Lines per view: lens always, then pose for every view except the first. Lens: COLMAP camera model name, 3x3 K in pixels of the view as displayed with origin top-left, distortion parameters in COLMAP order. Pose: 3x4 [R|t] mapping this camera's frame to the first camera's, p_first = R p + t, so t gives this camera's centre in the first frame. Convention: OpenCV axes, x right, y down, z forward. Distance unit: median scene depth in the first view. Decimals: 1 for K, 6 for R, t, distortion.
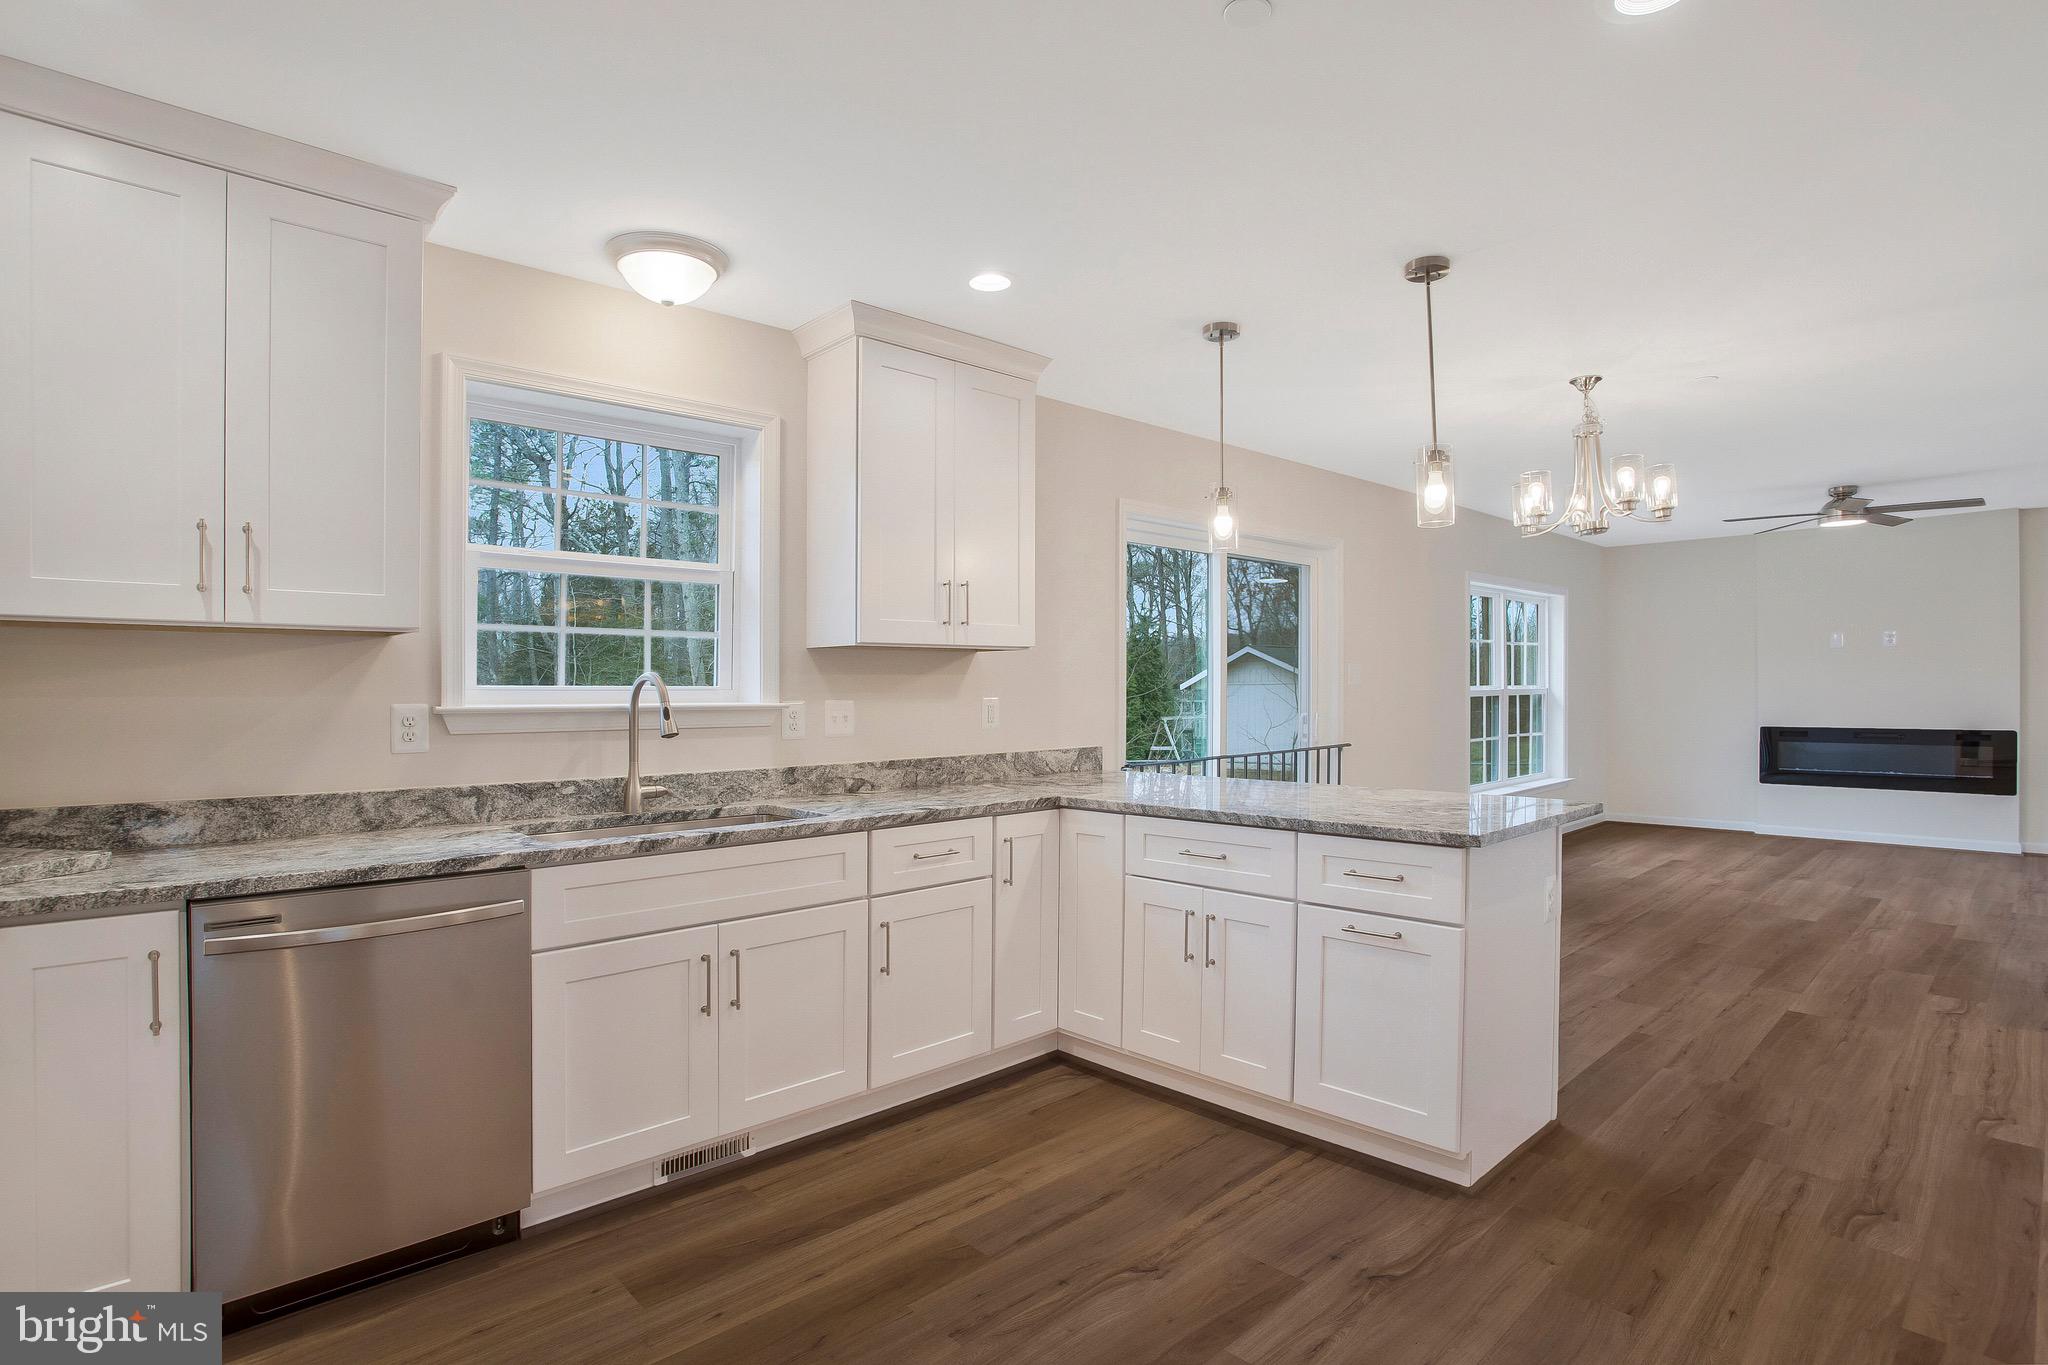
lens RADIAL K [[1020.5, 0, 1040.4], [0, 1020.5, 686.2], [0, 0, 1]] dist [-0.041525, 0.001372]
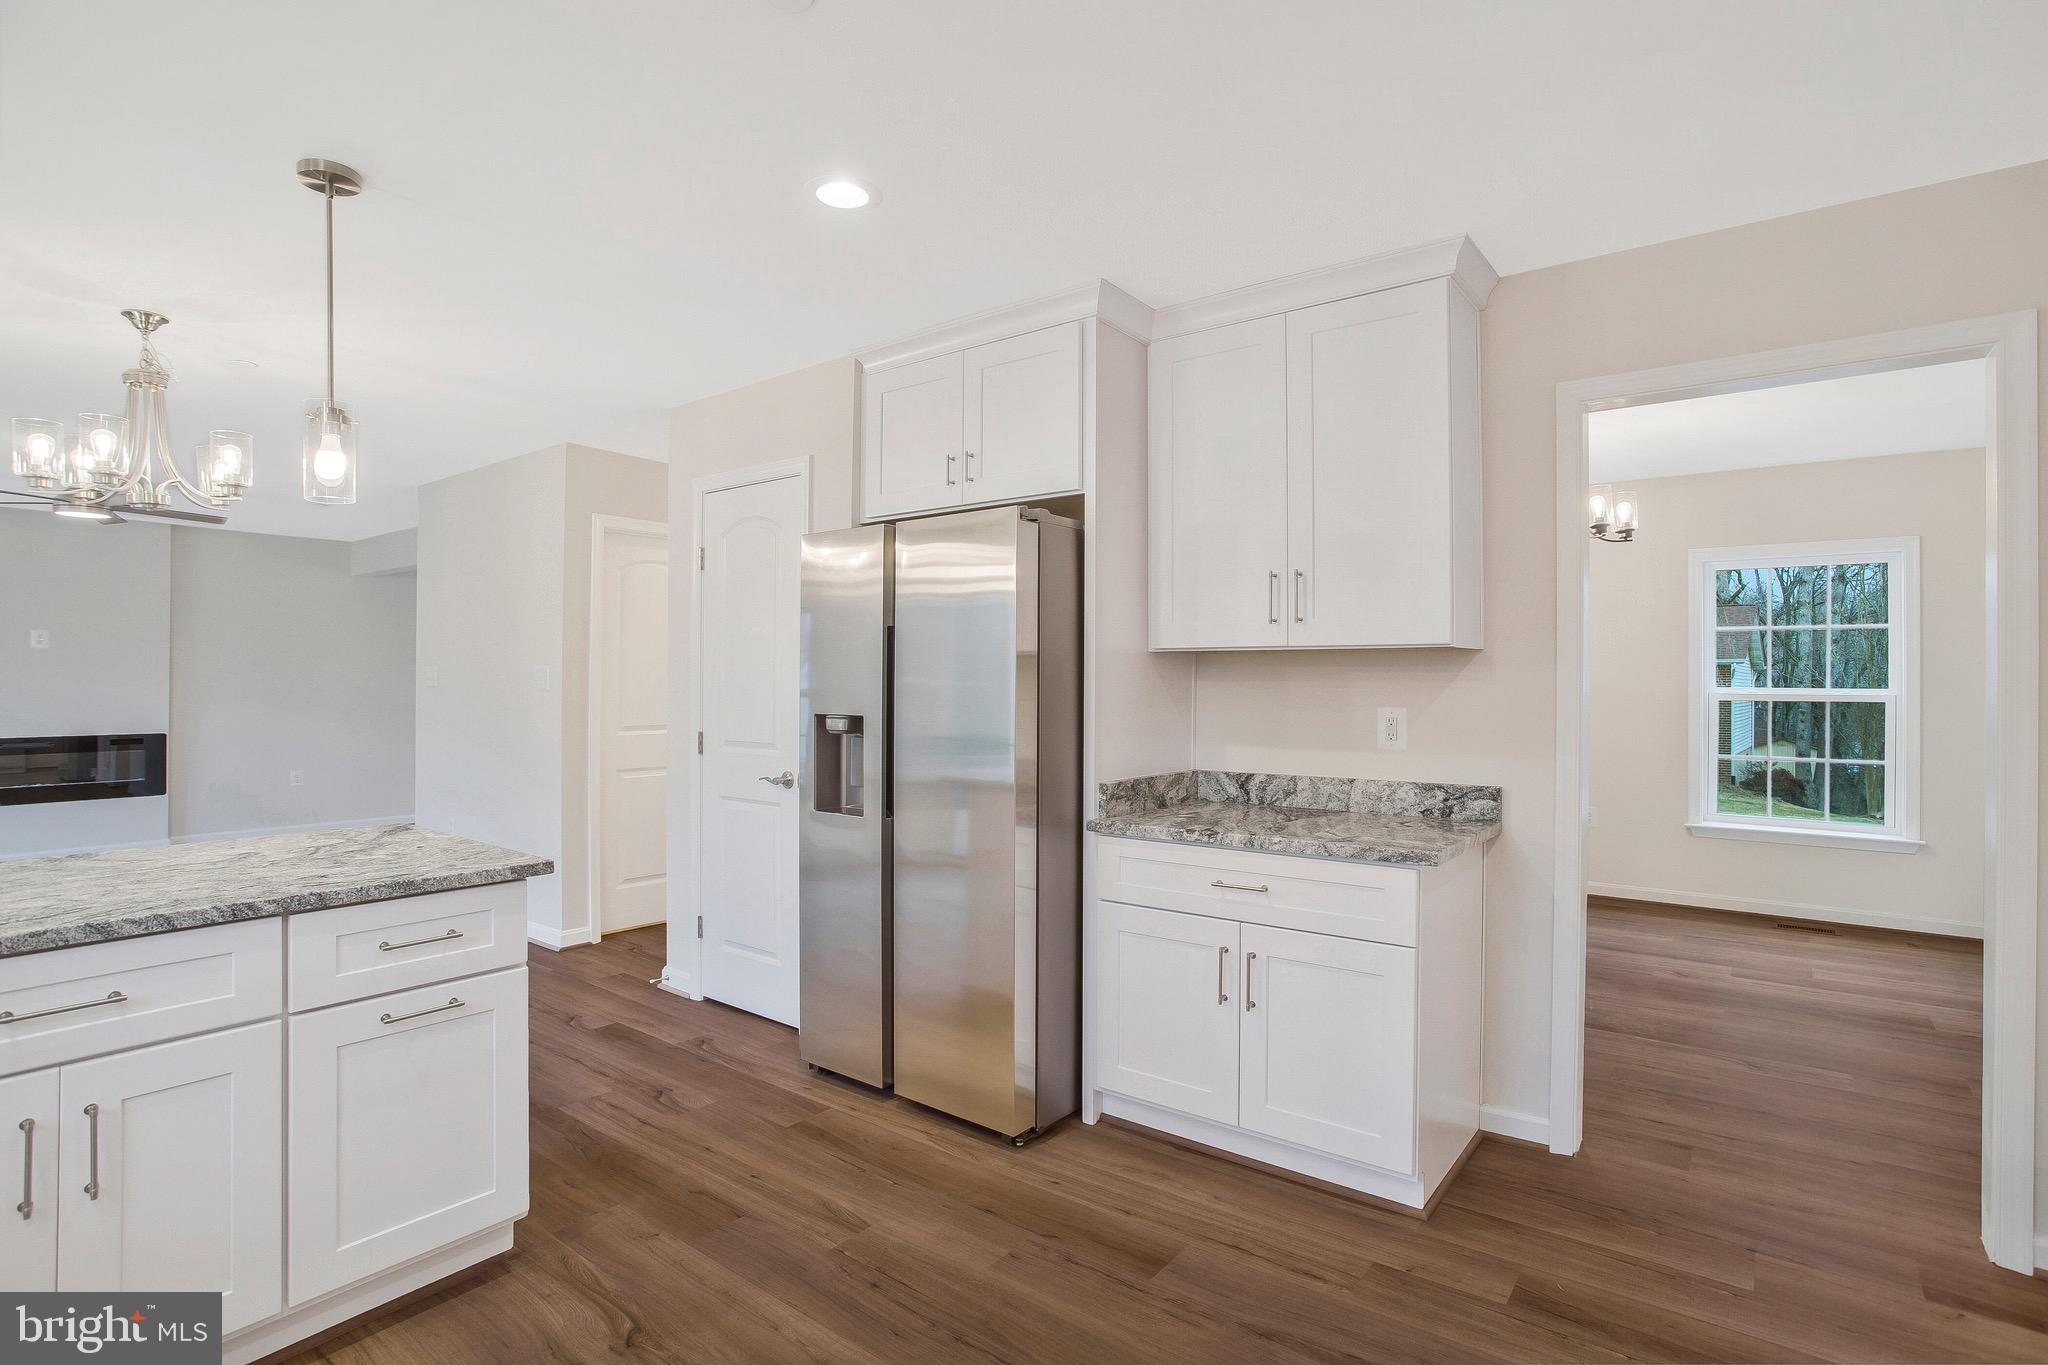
lens RADIAL K [[1020.5, 0, 1040.4], [0, 1020.5, 686.2], [0, 0, 1]] dist [-0.041525, 0.001372]
pose [[-0.152635, 0.001036, 0.988282, -0.498404], [-0.001881, 0.999997, -0.001339, -0.012904], [-0.988281, -0.002063, -0.152633, 0.600146]]
